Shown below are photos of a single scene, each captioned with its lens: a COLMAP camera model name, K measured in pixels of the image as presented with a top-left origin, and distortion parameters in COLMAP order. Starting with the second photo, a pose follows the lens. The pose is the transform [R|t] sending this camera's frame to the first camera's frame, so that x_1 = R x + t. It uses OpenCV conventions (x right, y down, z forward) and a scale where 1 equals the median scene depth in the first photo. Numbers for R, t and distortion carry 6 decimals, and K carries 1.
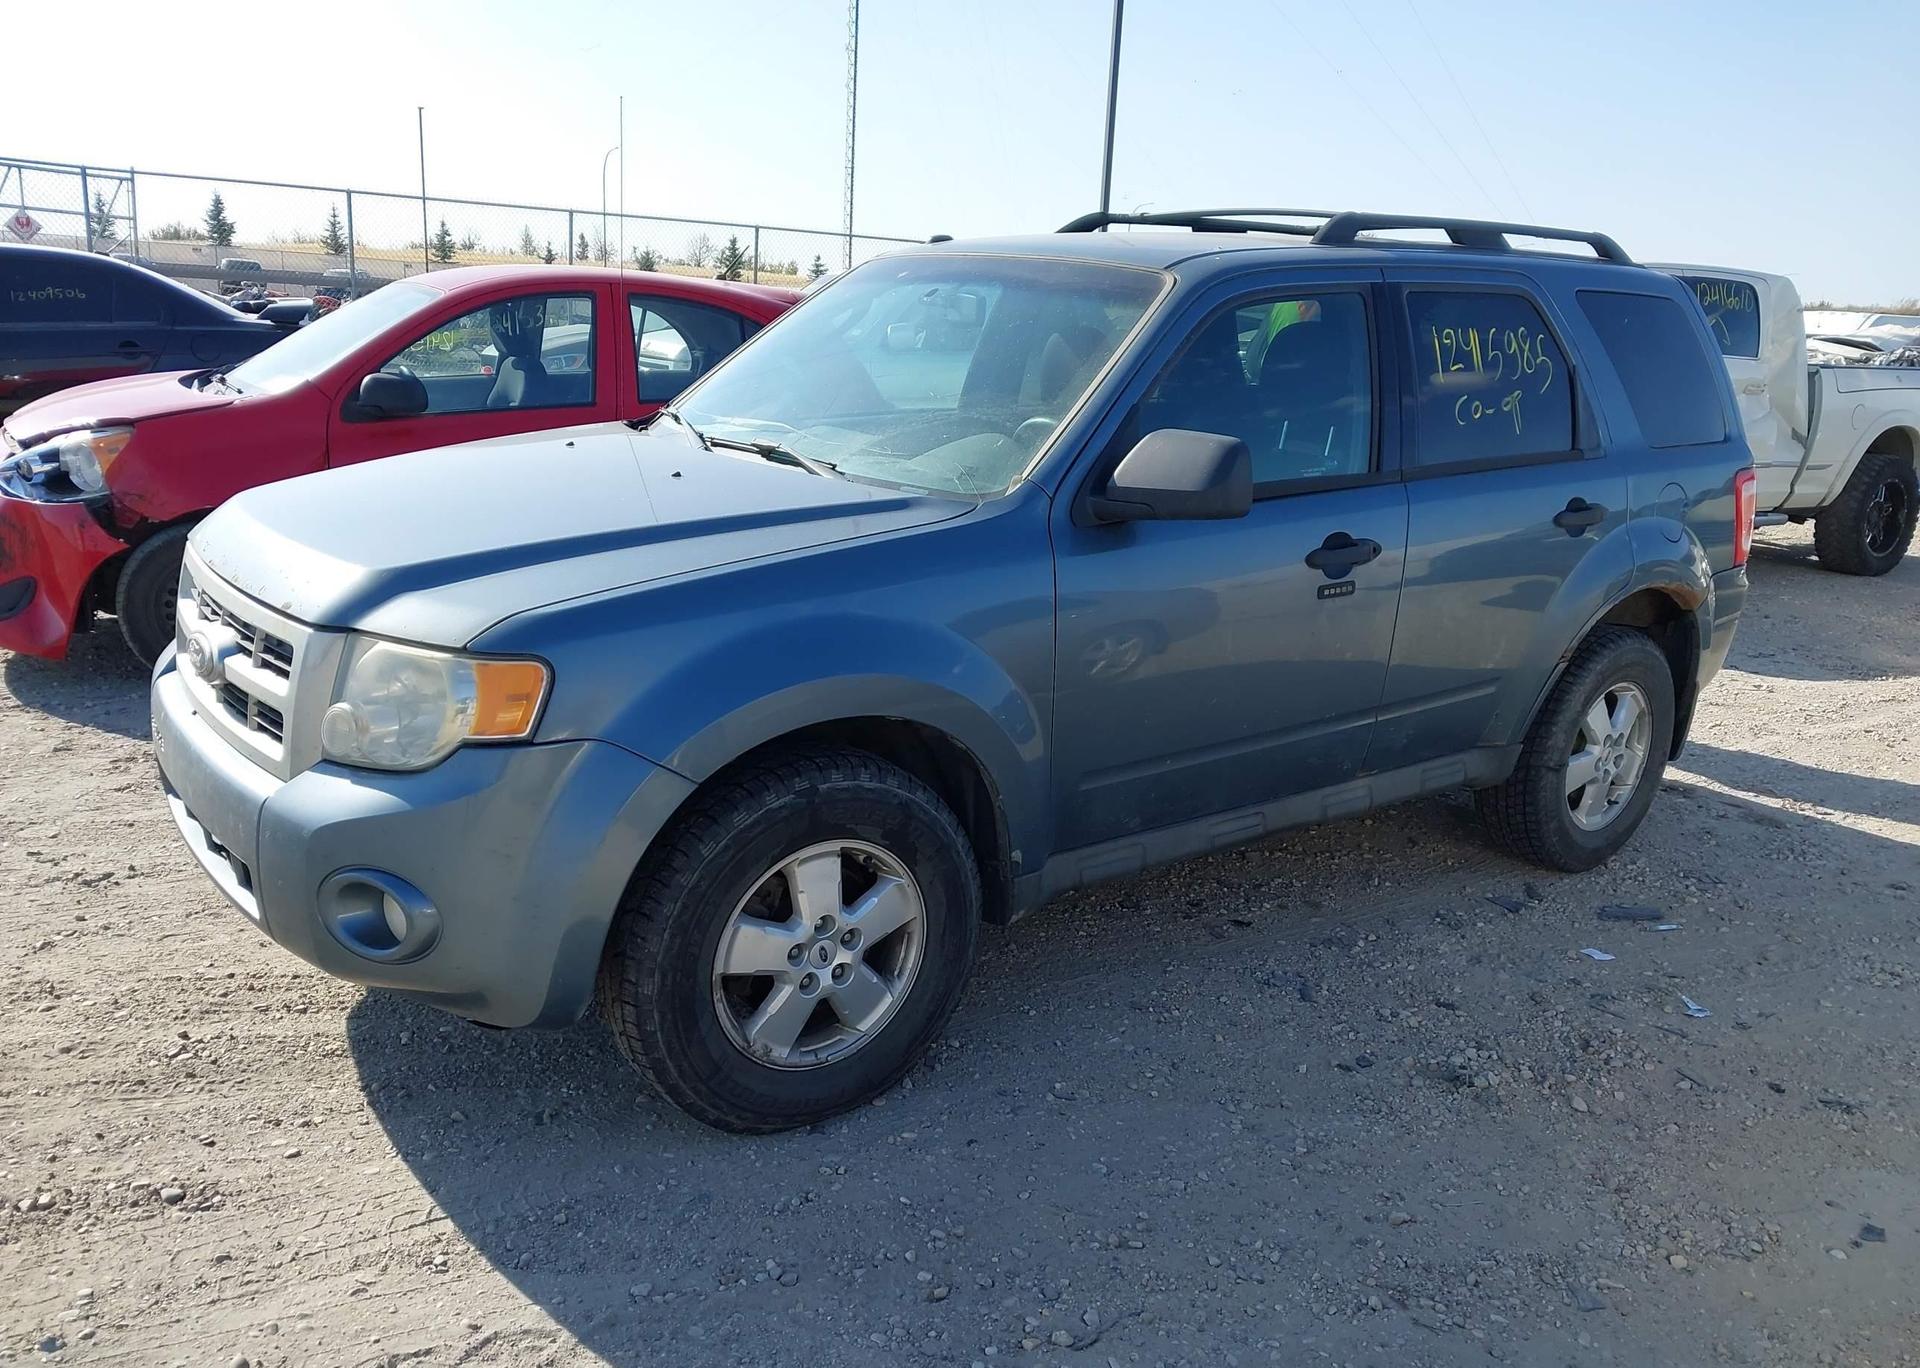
lens RADIAL K [[1542.4, 0, 979.2], [0, 1542.4, 685.6], [0, 0, 1]] dist [0.034781, -0.047650]
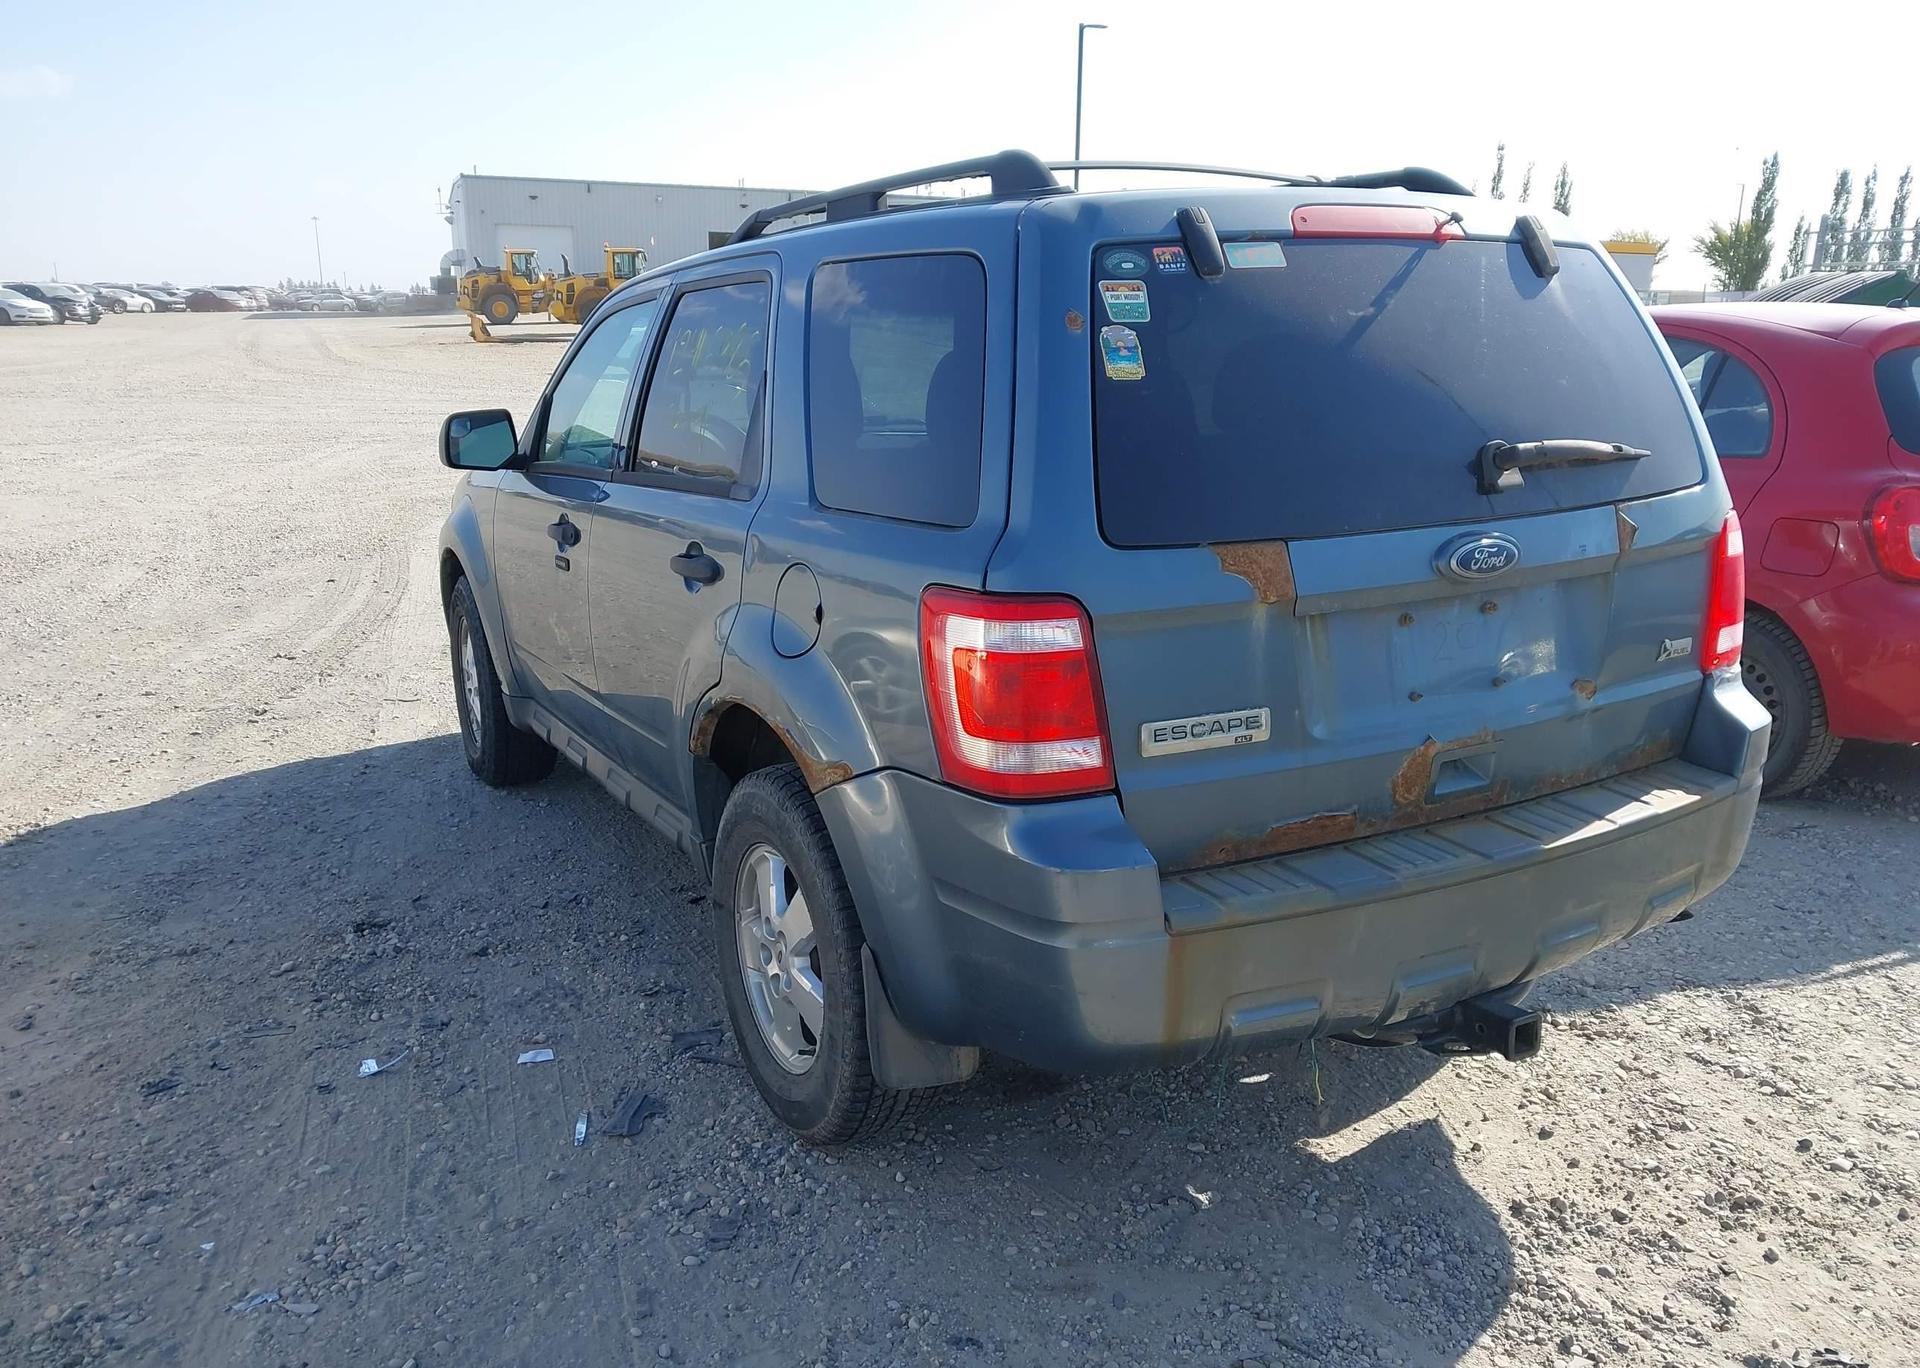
lens RADIAL K [[1542.4, 0, 967.1], [0, 1542.4, 686.9], [0, 0, 1]] dist [0.034781, -0.047650]
pose [[-0.163806, 0.174519, -0.970933, 1.442981], [-0.242802, 0.946818, 0.211148, -0.318980], [0.956146, 0.270332, -0.112721, 1.594401]]
